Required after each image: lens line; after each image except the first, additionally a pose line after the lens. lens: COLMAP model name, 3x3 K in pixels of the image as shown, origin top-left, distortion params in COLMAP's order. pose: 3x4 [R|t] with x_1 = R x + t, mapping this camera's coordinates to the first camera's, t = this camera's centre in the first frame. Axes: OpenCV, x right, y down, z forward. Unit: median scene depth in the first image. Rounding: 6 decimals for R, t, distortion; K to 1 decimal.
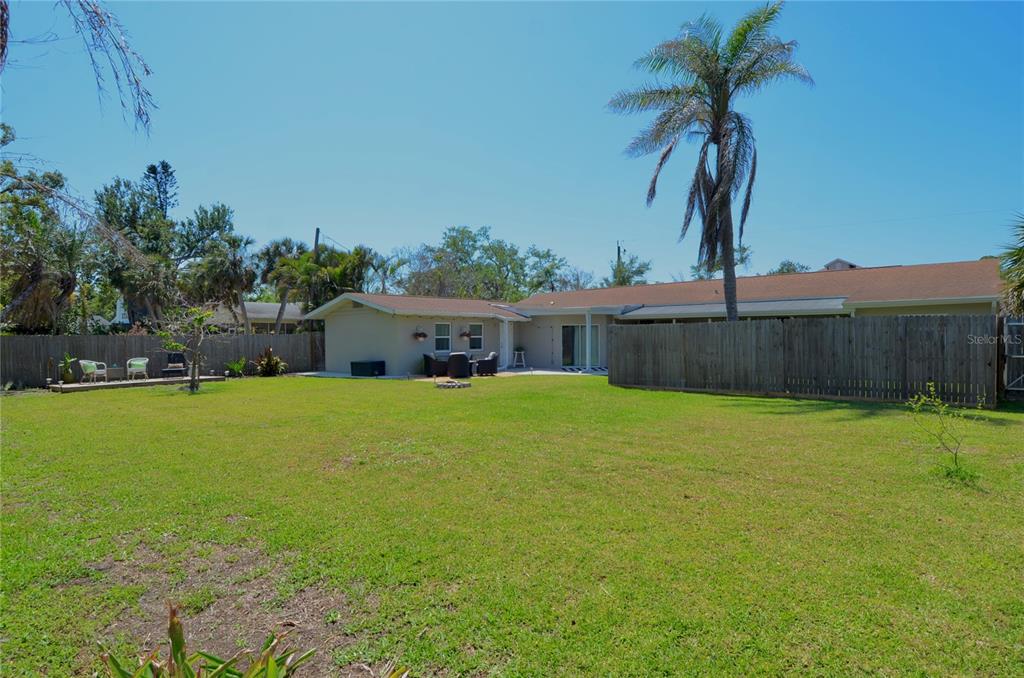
lens RADIAL K [[494.4, 0, 512.8], [0, 494.4, 339.0], [0, 0, 1]] dist [0.032545, -0.051651]
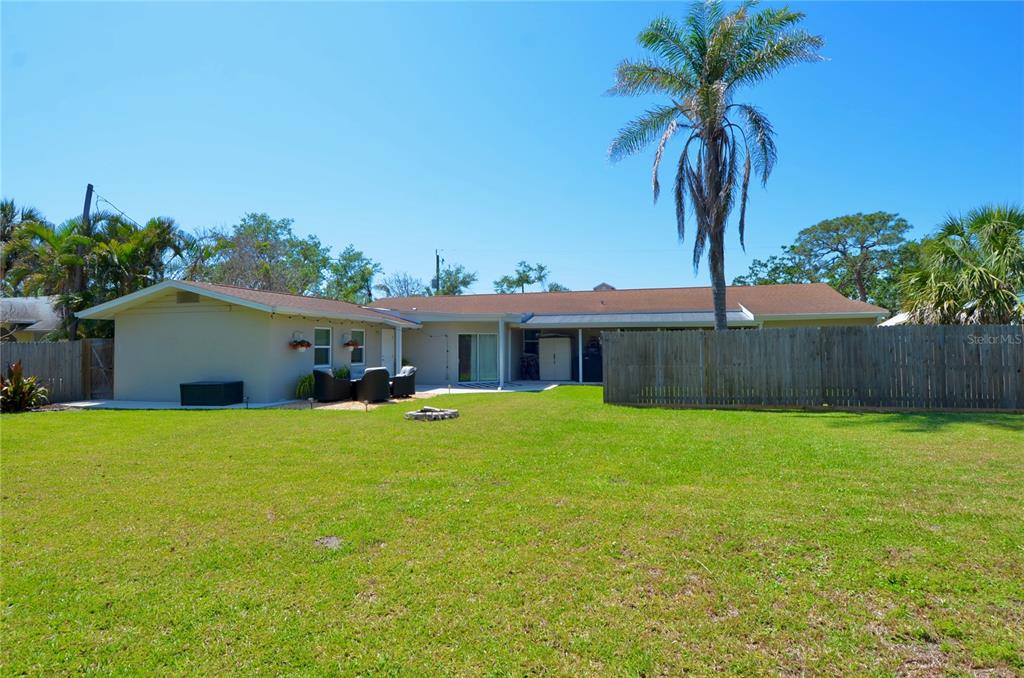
lens RADIAL K [[494.4, 0, 512.8], [0, 494.4, 339.0], [0, 0, 1]] dist [0.032545, -0.051651]
pose [[0.905946, 0.009850, 0.423280, -0.208245], [0.000819, 0.999687, -0.025015, 0.003165], [-0.423393, 0.023008, 0.905654, 0.220064]]
